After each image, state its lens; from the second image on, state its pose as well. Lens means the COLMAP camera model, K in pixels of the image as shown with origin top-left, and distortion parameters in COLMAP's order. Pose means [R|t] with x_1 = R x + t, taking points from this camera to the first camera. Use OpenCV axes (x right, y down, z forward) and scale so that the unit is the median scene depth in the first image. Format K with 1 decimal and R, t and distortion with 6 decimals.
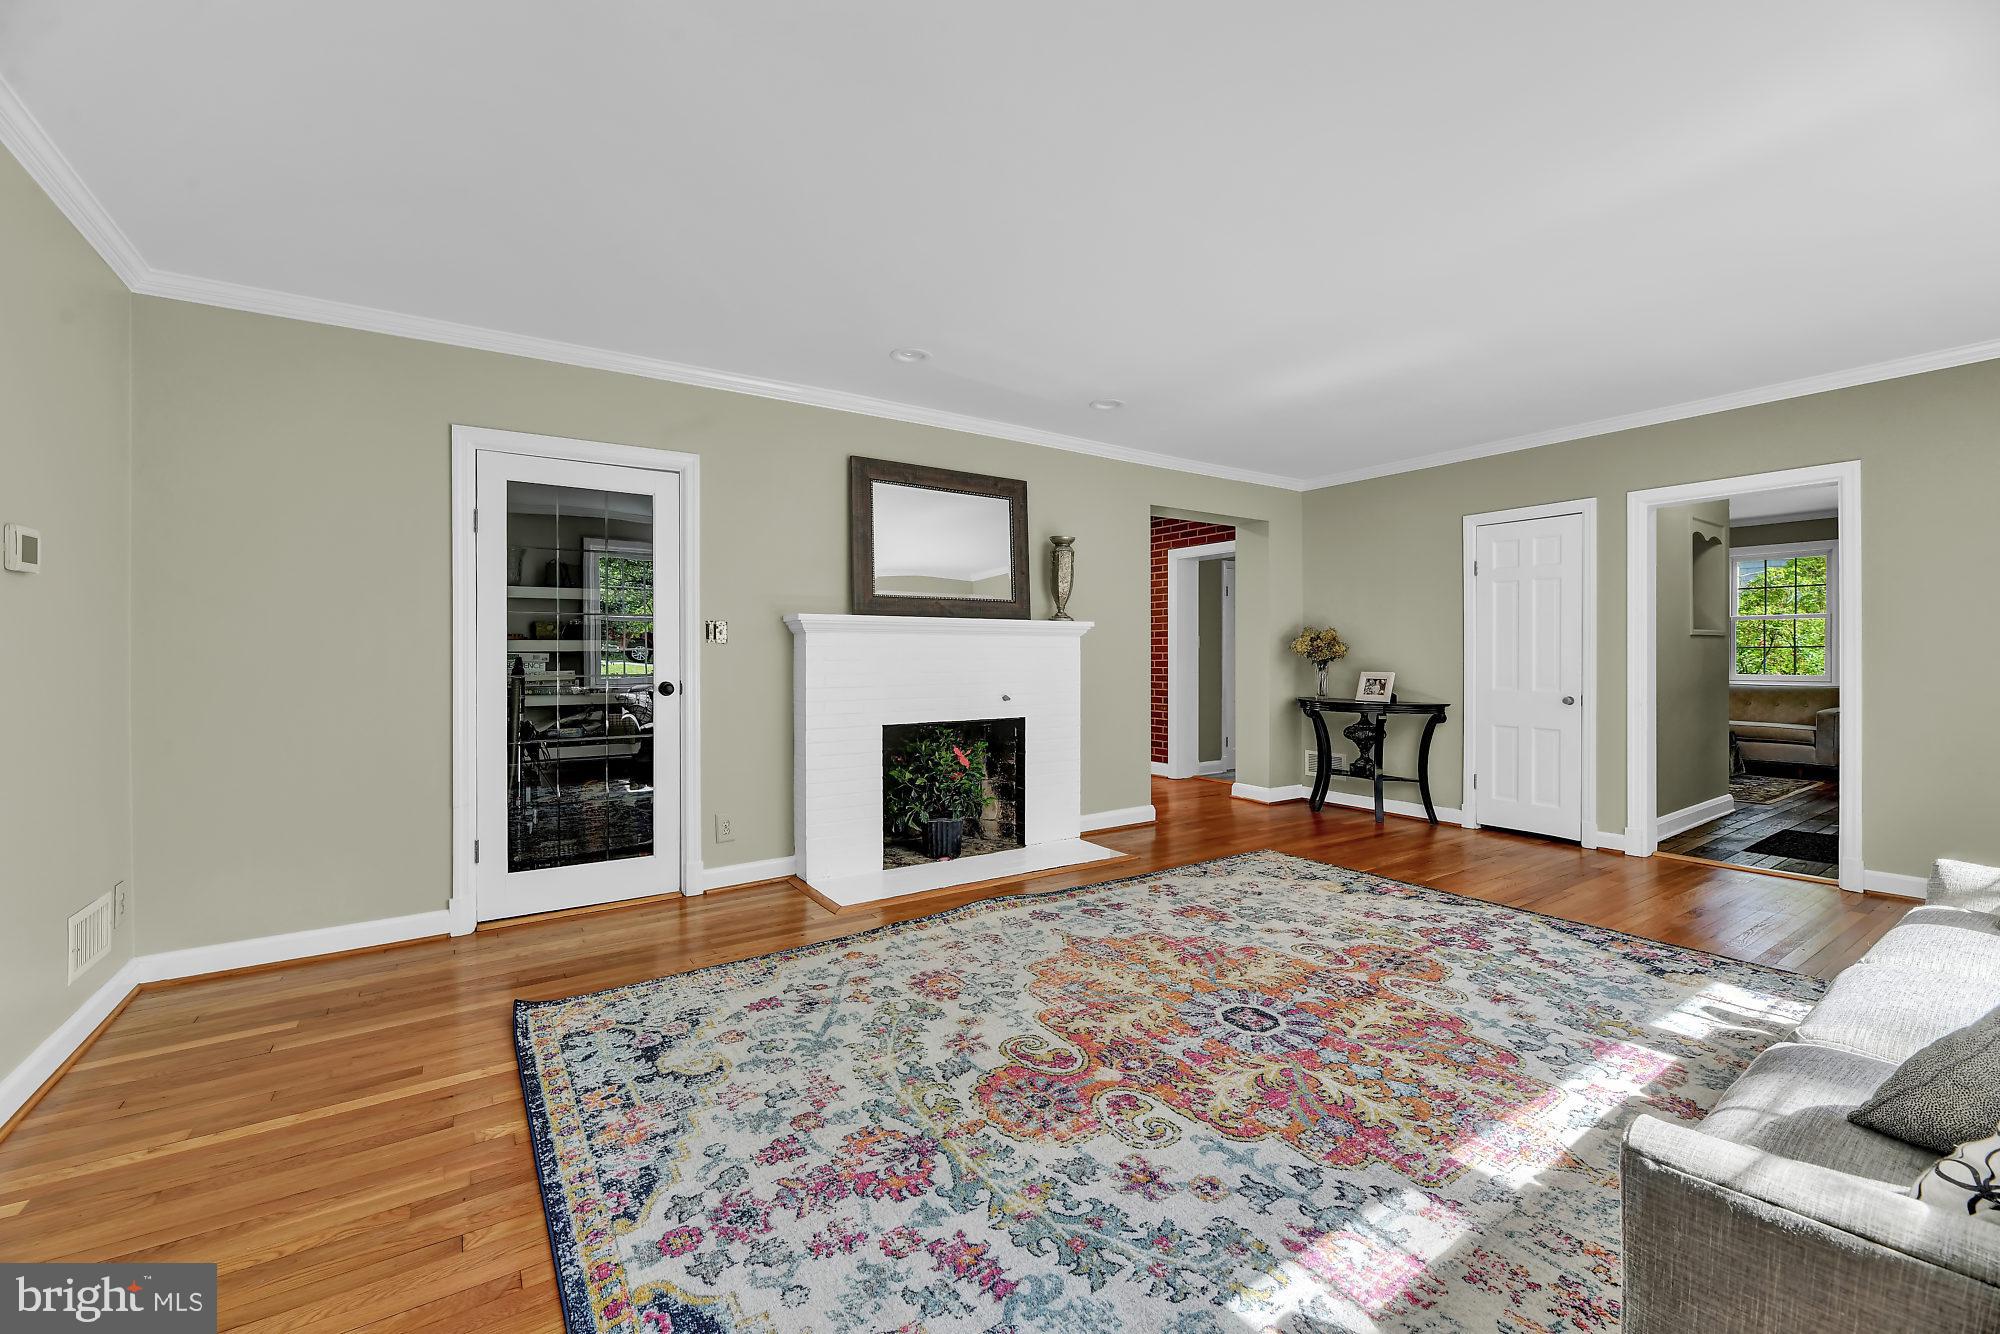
lens RADIAL K [[812.1, 0, 993.6], [0, 812.1, 655.4], [0, 0, 1]] dist [-0.001298, -0.002637]
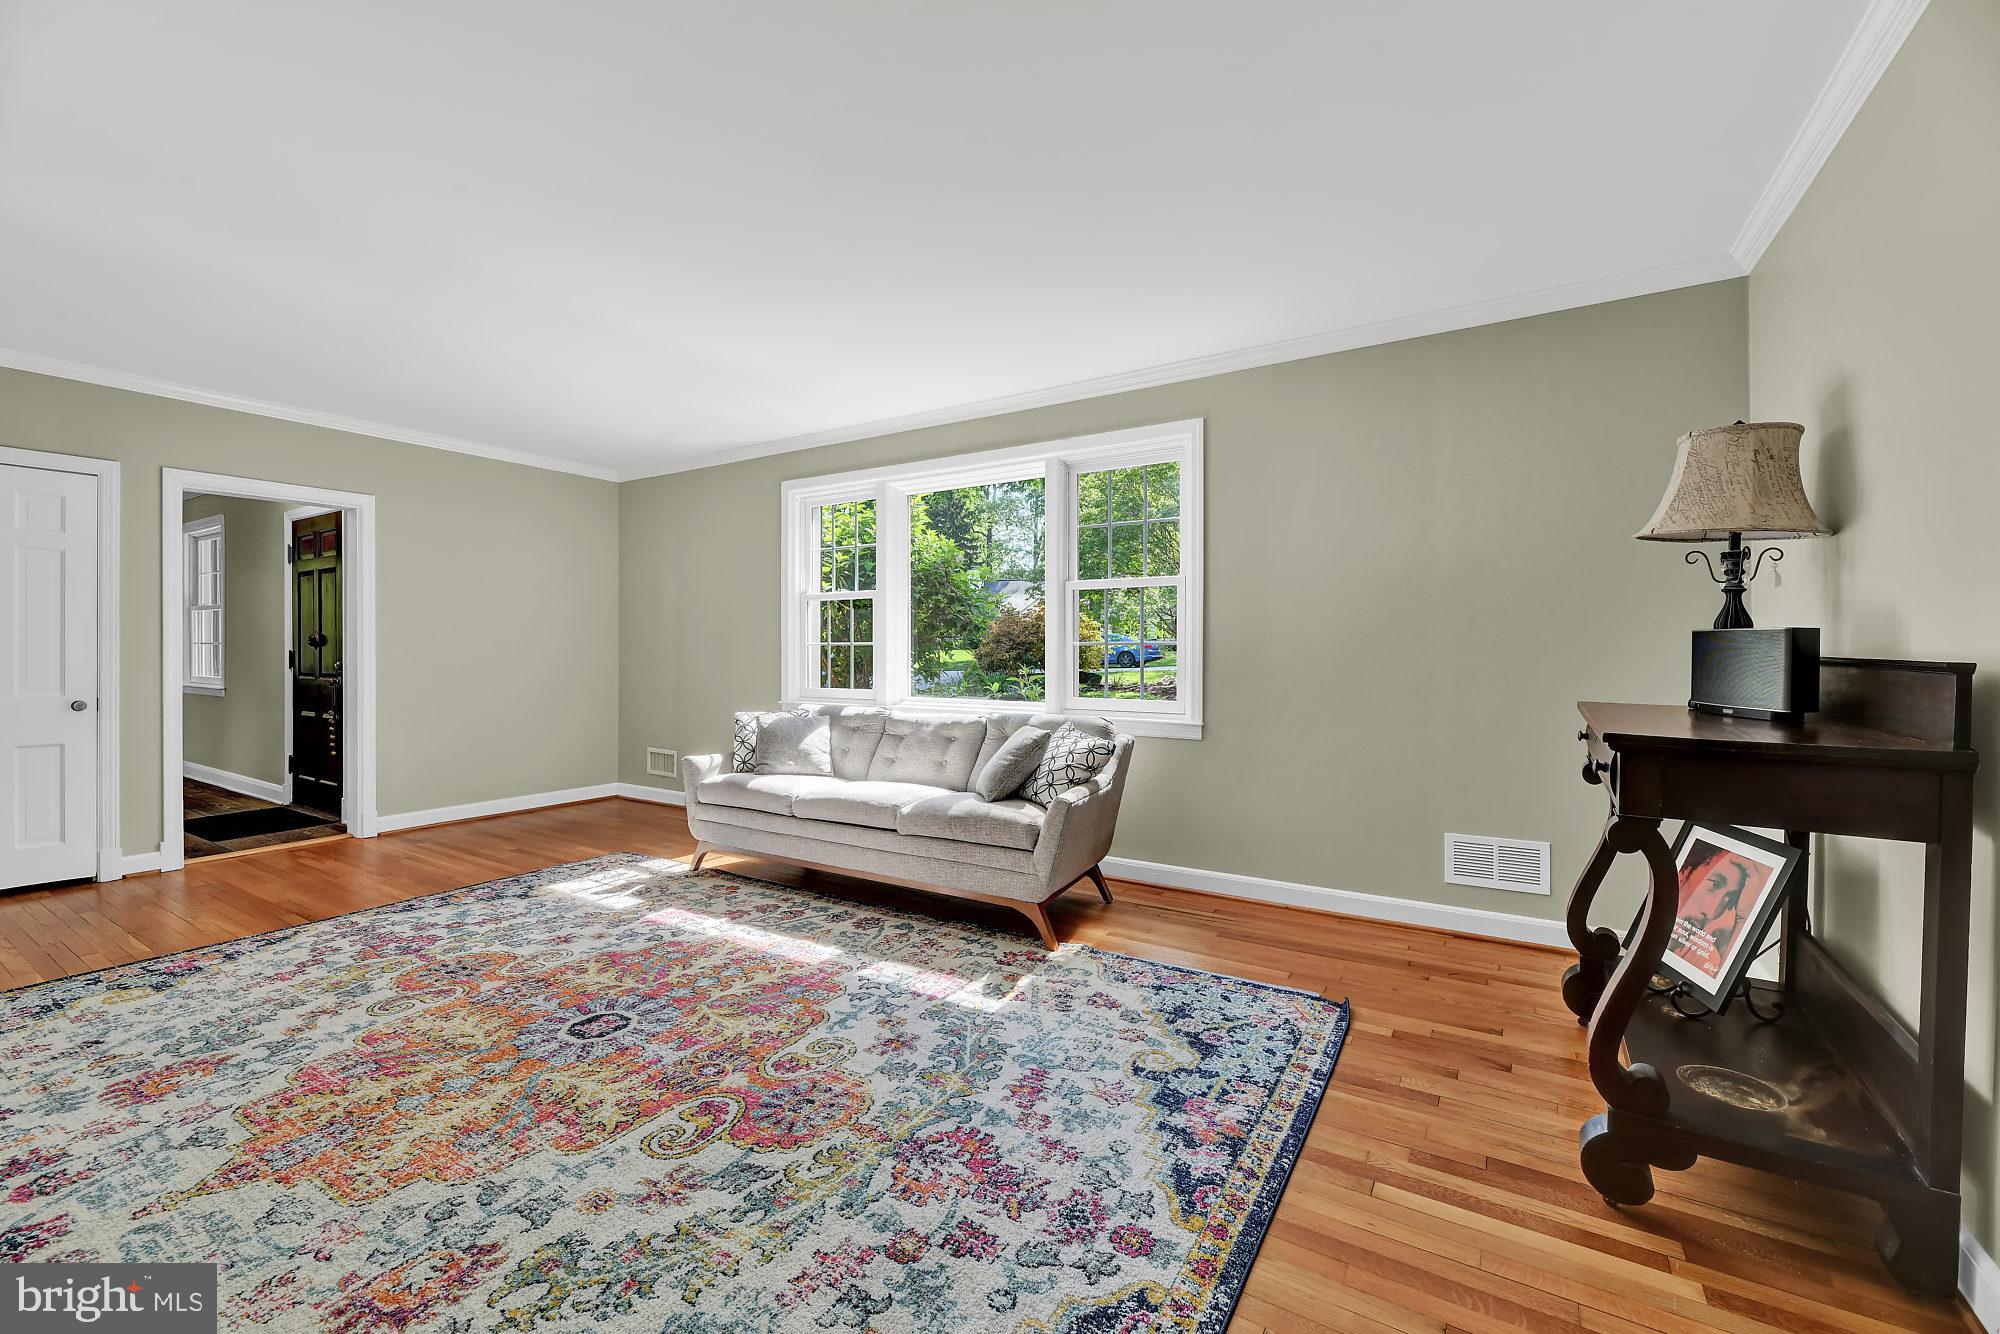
lens RADIAL K [[812.1, 0, 996.4], [0, 812.1, 654.8], [0, 0, 1]] dist [-0.001298, -0.002637]
pose [[-0.410066, -0.003561, 0.912049, -0.651673], [0.000039, 0.999992, 0.003922, 0.002771], [-0.912056, 0.001644, -0.410063, 0.832312]]
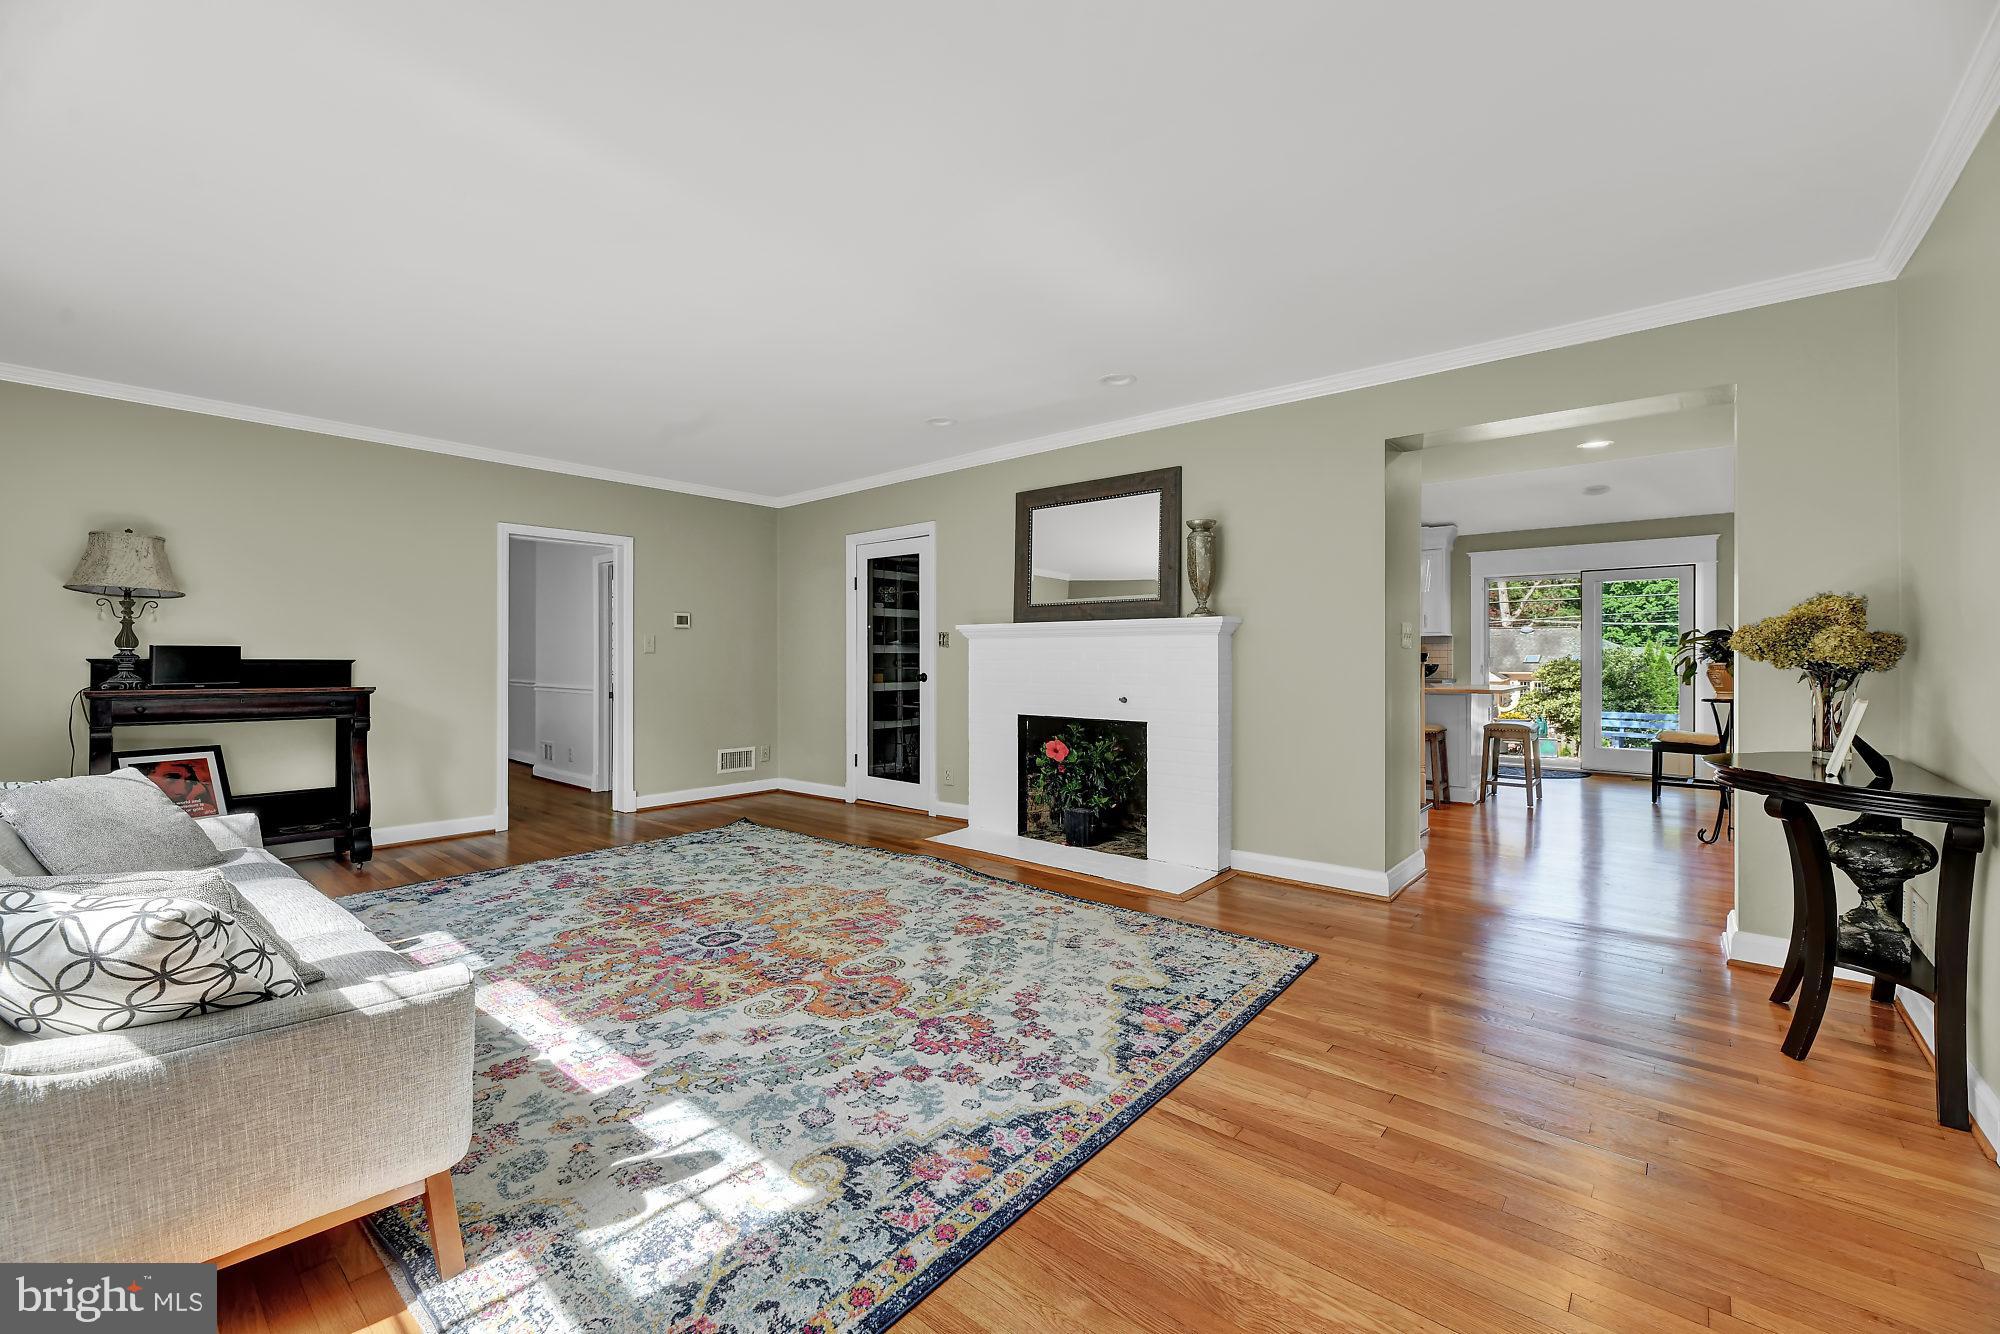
lens RADIAL K [[812.1, 0, 997.3], [0, 812.1, 655.7], [0, 0, 1]] dist [-0.001298, -0.002637]
pose [[0.273899, 0.002253, -0.961756, 1.445062], [-0.001876, 0.999997, 0.001808, -0.004195], [0.961757, 0.001309, 0.273902, 0.923847]]
